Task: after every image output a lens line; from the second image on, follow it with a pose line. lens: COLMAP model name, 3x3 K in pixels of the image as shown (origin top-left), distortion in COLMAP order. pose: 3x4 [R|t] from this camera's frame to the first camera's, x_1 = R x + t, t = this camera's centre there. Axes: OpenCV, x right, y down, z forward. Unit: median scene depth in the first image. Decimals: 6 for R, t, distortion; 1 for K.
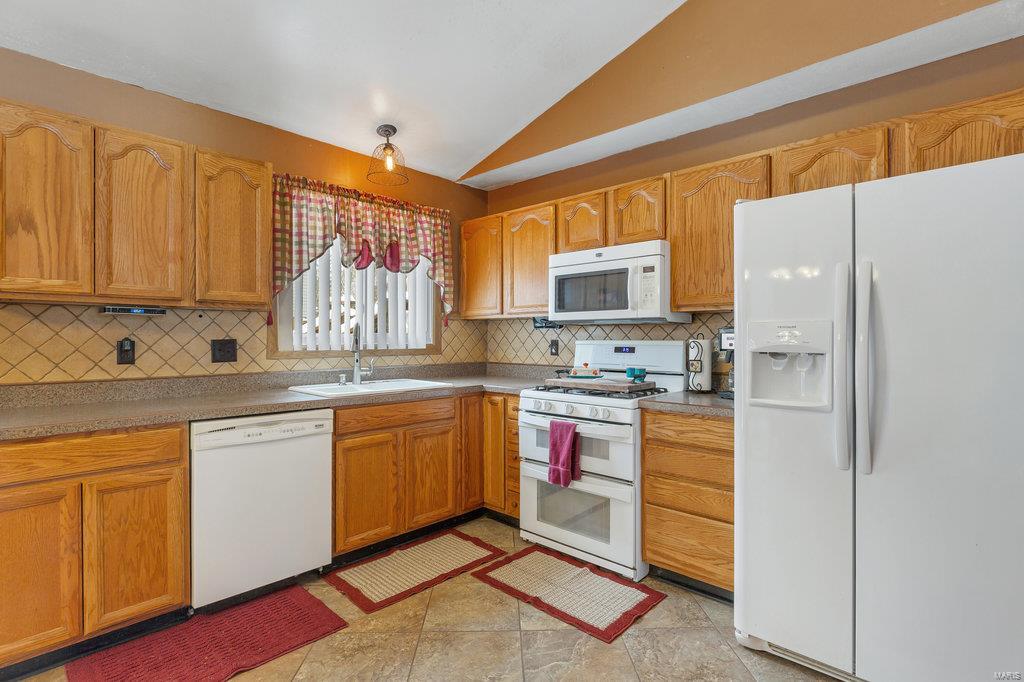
lens RADIAL K [[508.2, 0, 516.6], [0, 508.2, 342.2], [0, 0, 1]] dist [-0.001347, -0.000434]
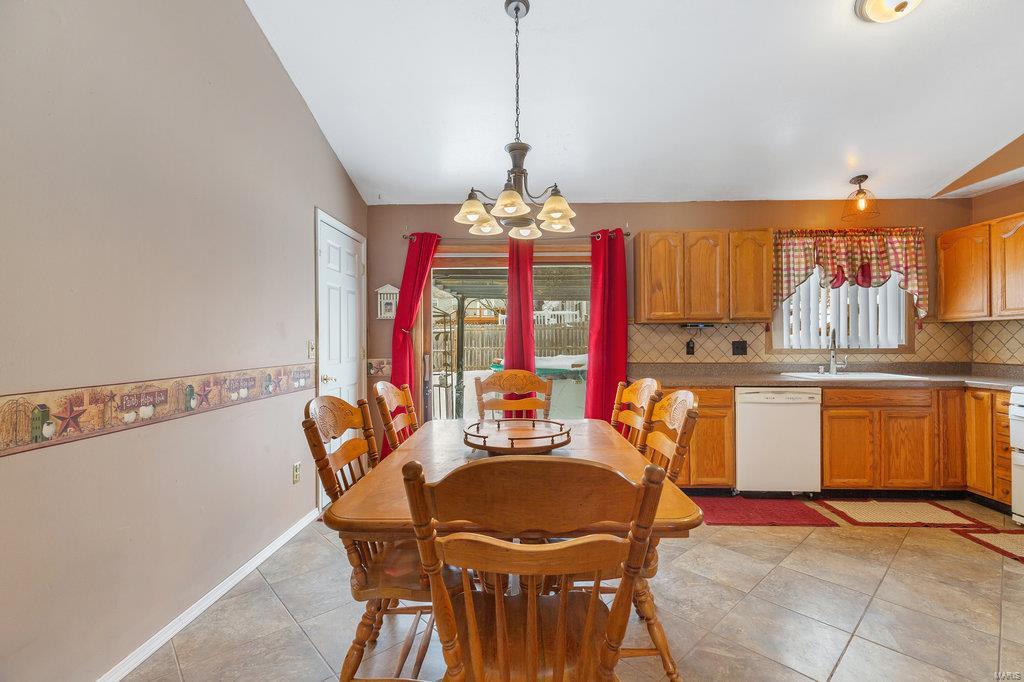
lens RADIAL K [[465.2, 0, 510.2], [0, 465.2, 338.2], [0, 0, 1]] dist [0.005353, -0.001257]
pose [[0.657698, -0.007243, -0.753247, 0.055966], [-0.001315, 0.999941, -0.010763, 0.002109], [0.753281, 0.008070, 0.657650, -0.475603]]
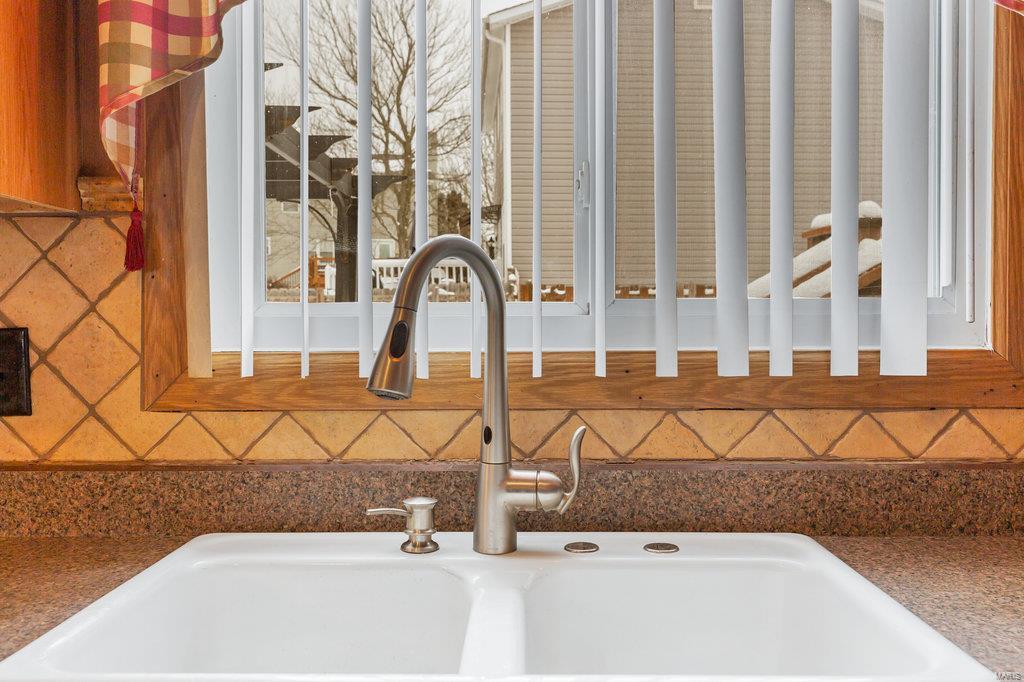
lens RADIAL K [[925.4, 0, 511.7], [0, 925.4, 342.4], [0, 0, 1]] dist [0.003226, 0.002293]
pose [[0.657687, -0.001162, -0.753290, -0.038608], [0.001112, 0.999999, -0.000571, 0.001961], [0.753290, -0.000462, 0.657688, 0.804297]]
